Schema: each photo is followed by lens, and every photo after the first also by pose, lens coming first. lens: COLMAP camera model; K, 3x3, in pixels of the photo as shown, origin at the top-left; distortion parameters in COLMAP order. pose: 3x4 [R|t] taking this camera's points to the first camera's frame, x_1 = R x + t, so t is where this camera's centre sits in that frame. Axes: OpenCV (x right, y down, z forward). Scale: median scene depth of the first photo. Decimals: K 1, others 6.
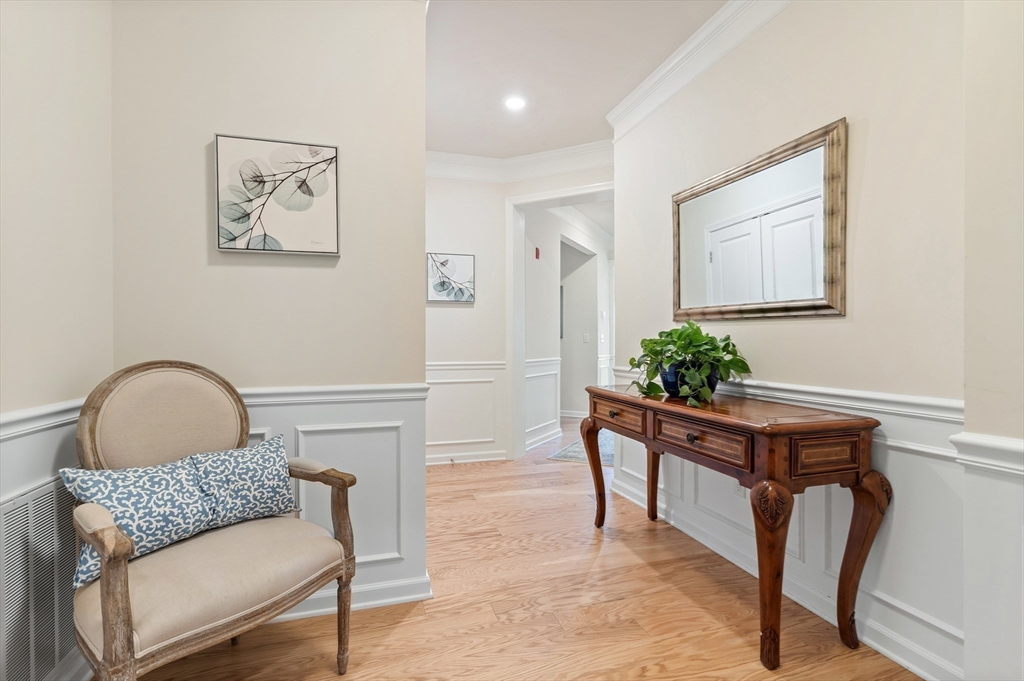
lens RADIAL K [[468.4, 0, 514.9], [0, 468.4, 337.4], [0, 0, 1]] dist [-0.001651, 0.000775]
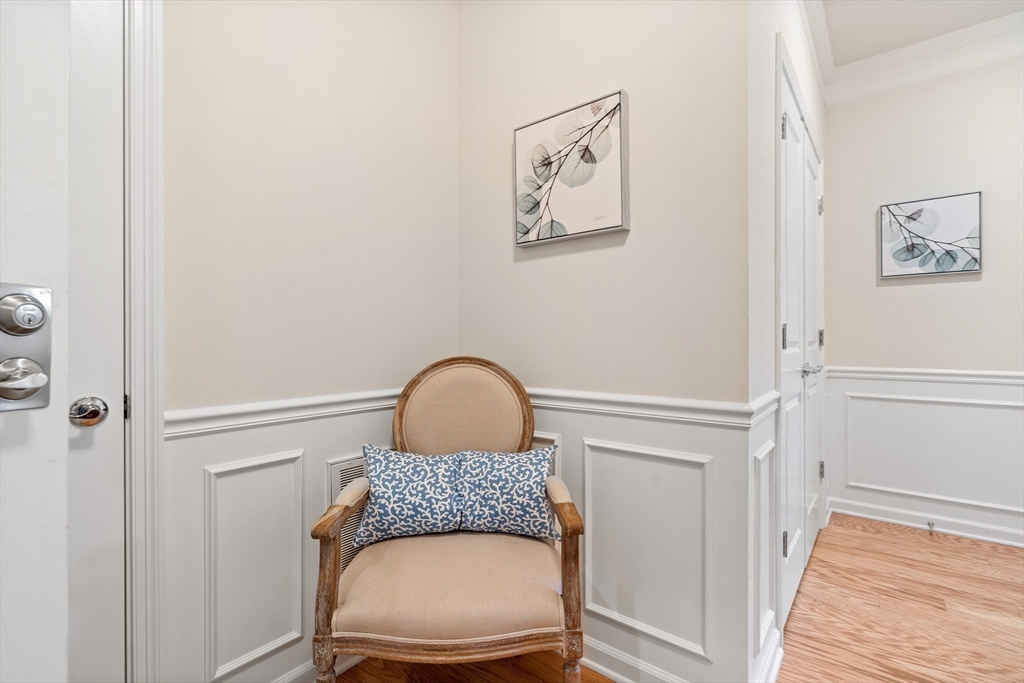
lens RADIAL K [[468.4, 0, 514.9], [0, 468.4, 338.4], [0, 0, 1]] dist [-0.001651, 0.000775]
pose [[0.559275, -0.000475, -0.828982, 0.211977], [0.010295, 0.999927, 0.006372, 0.001338], [0.828919, -0.012098, 0.559239, 0.514969]]
